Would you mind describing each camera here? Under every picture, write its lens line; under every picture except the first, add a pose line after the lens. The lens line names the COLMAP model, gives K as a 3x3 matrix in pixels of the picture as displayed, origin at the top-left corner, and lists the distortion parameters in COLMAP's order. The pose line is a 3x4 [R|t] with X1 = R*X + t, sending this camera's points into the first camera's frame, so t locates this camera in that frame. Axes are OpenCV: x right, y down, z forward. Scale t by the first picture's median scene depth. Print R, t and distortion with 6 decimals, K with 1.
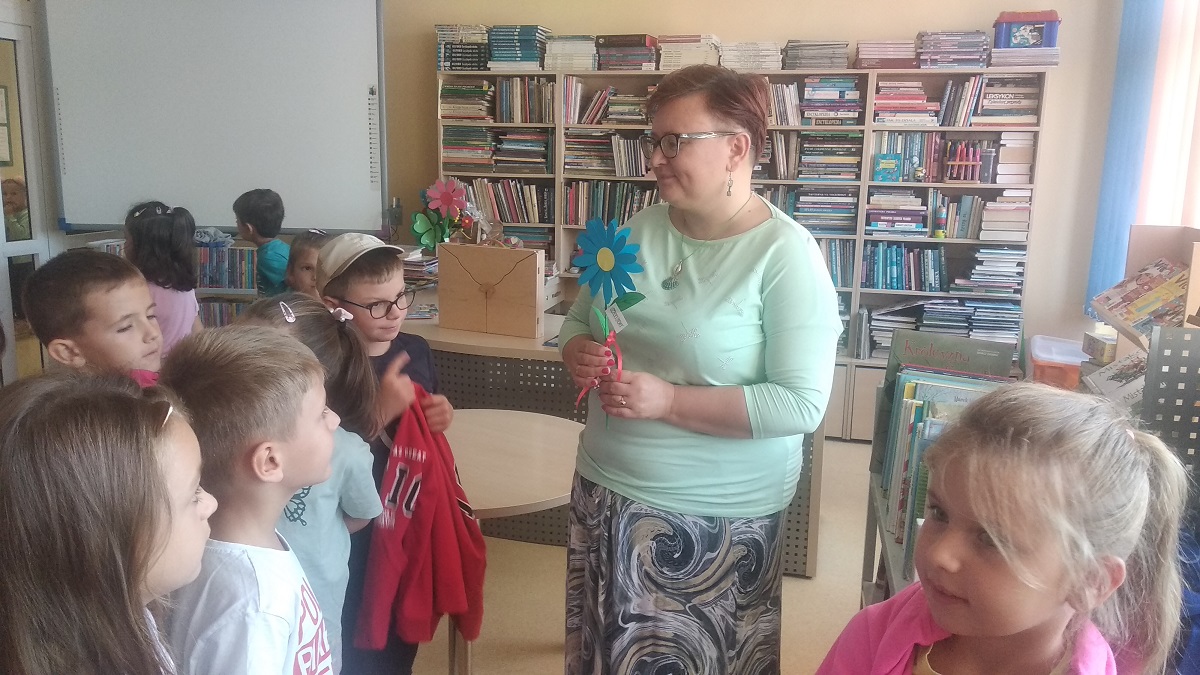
lens RADIAL K [[951.2, 0, 600.0], [0, 951.2, 337.5], [0, 0, 1]] dist [0.076811, -0.104112]
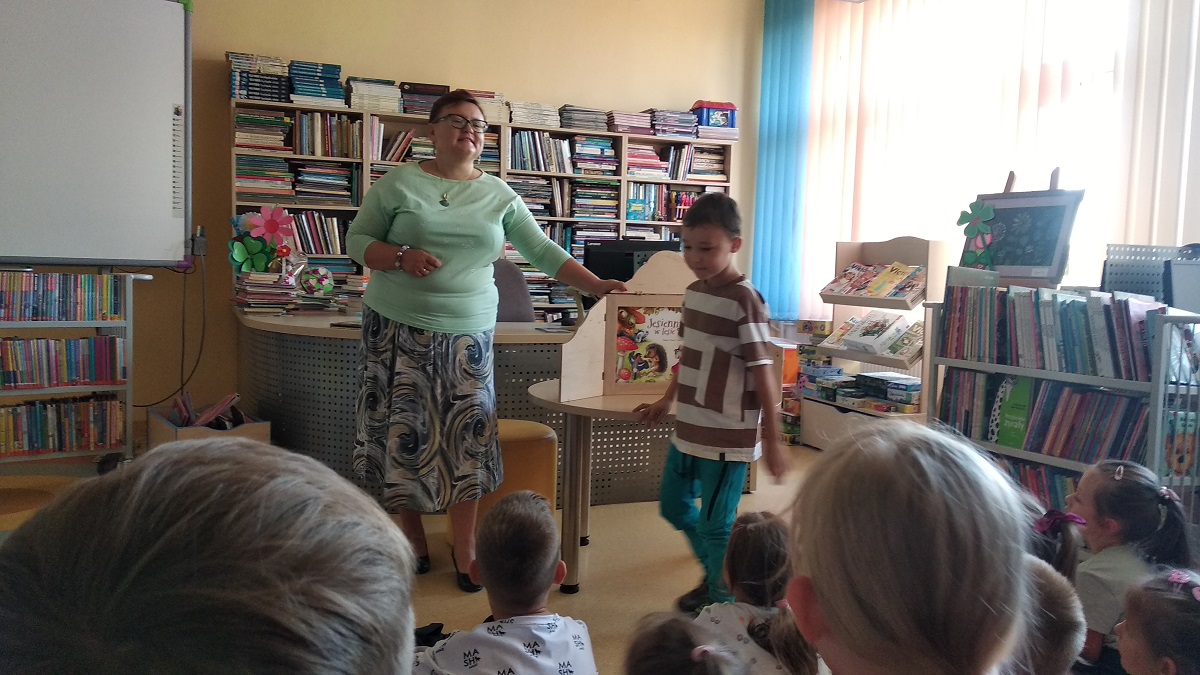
lens RADIAL K [[929.1, 0, 606.3], [0, 929.1, 358.3], [0, 0, 1]] dist [0.078320, -0.106013]
pose [[0.794713, -0.062997, 0.603708, -0.479752], [0.100663, 0.994505, -0.028735, 0.052393], [-0.598581, 0.083608, 0.796688, 0.034262]]
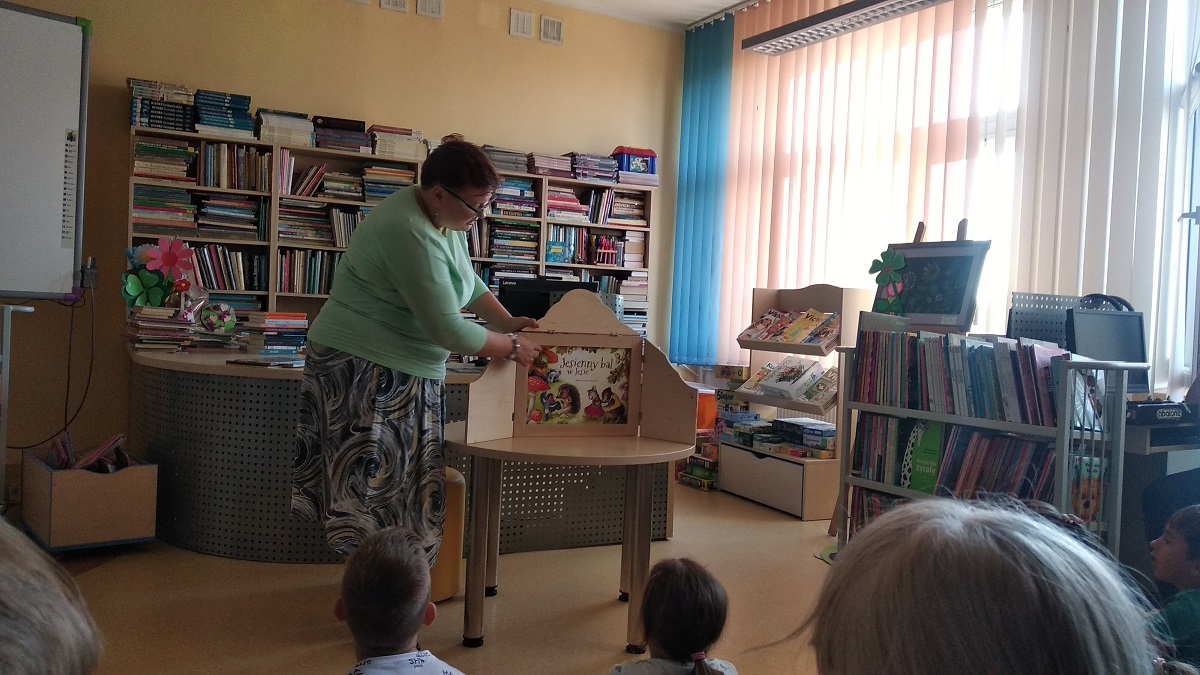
lens RADIAL K [[929.1, 0, 606.3], [0, 929.1, 358.3], [0, 0, 1]] dist [0.078320, -0.106013]
pose [[0.743515, -0.021755, 0.668365, -0.461909], [0.093300, 0.993070, -0.071466, 0.056996], [-0.662178, 0.115495, 0.740392, 0.044387]]
